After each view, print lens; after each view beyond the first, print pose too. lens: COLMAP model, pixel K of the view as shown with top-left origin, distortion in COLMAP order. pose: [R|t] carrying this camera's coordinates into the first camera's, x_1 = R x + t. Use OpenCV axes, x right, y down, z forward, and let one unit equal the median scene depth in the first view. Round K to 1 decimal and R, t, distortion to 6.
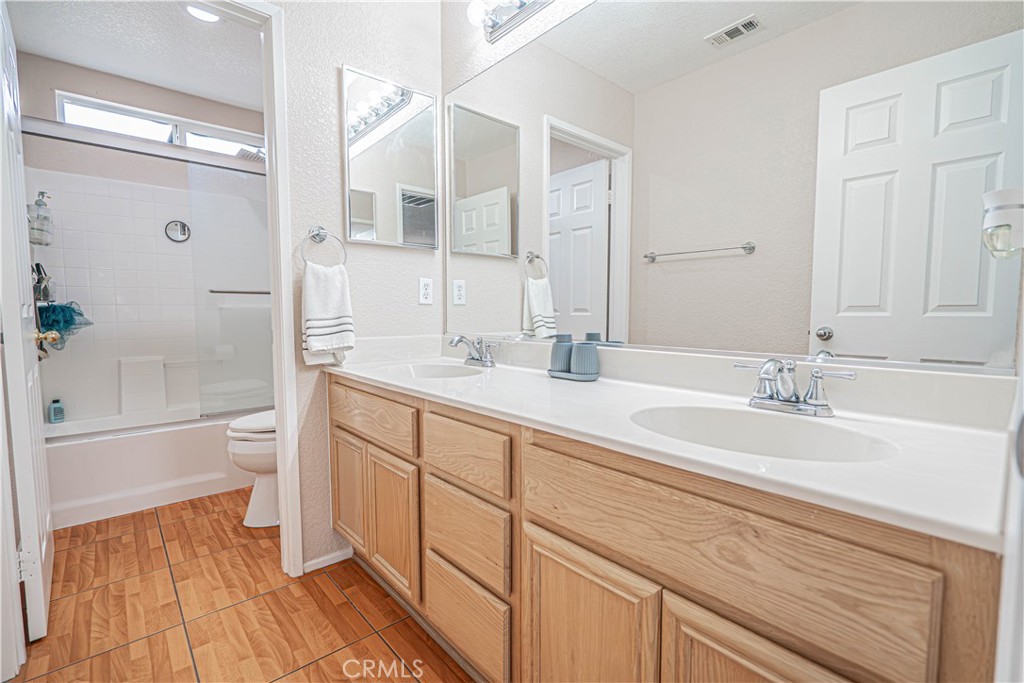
lens RADIAL K [[455.9, 0, 508.1], [0, 455.9, 342.7], [0, 0, 1]] dist [-0.002138, -0.000191]
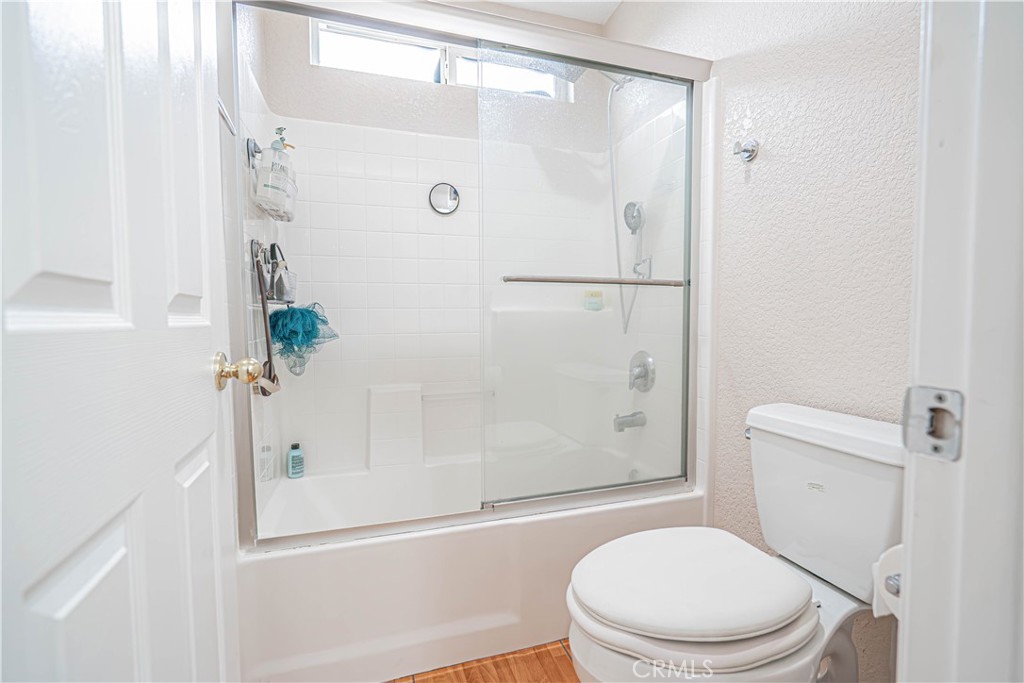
lens RADIAL K [[455.9, 0, 508.1], [0, 455.9, 342.7], [0, 0, 1]] dist [-0.002138, -0.000191]
pose [[0.917210, 0.013415, -0.398179, -0.431094], [-0.022566, 0.999578, -0.018303, -0.026065], [0.397765, 0.025773, 0.917125, 0.499867]]
